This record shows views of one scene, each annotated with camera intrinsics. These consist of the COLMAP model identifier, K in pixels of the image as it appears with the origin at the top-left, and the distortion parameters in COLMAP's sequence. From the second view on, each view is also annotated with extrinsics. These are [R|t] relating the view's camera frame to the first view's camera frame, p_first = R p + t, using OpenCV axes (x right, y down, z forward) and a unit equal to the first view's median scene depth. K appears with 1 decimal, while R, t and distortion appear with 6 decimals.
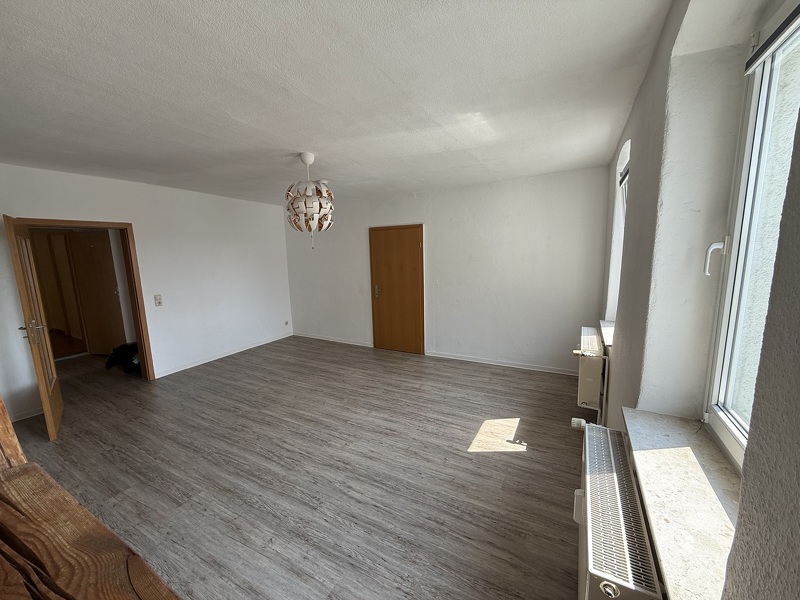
lens RADIAL K [[318.4, 0, 398.4], [0, 318.4, 306.3], [0, 0, 1]] dist [-0.003614, 0.000845]
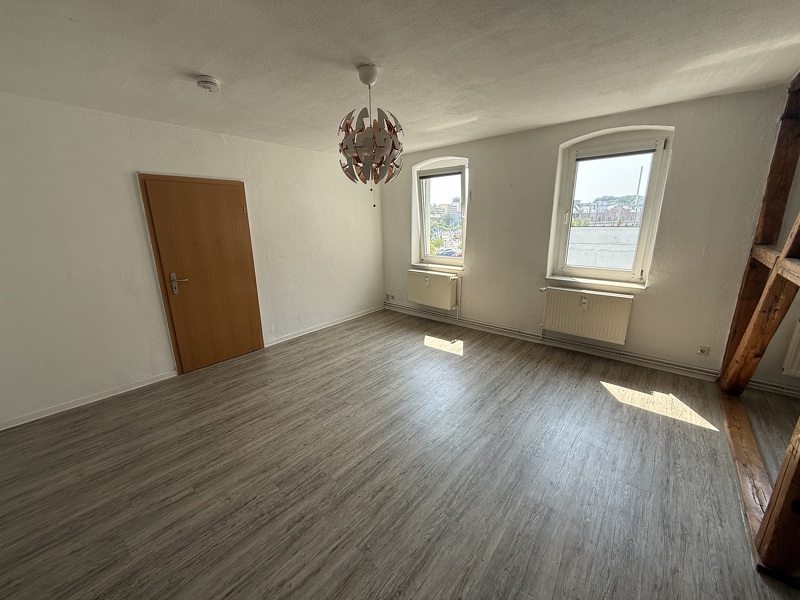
lens RADIAL K [[318.4, 0, 400.0], [0, 318.4, 299.0], [0, 0, 1]] dist [-0.003614, 0.000845]
pose [[0.201442, -0.218413, 0.954839, -0.742375], [0.177137, 0.966872, 0.183795, -0.069730], [-0.963350, 0.132113, 0.233457, 0.572869]]
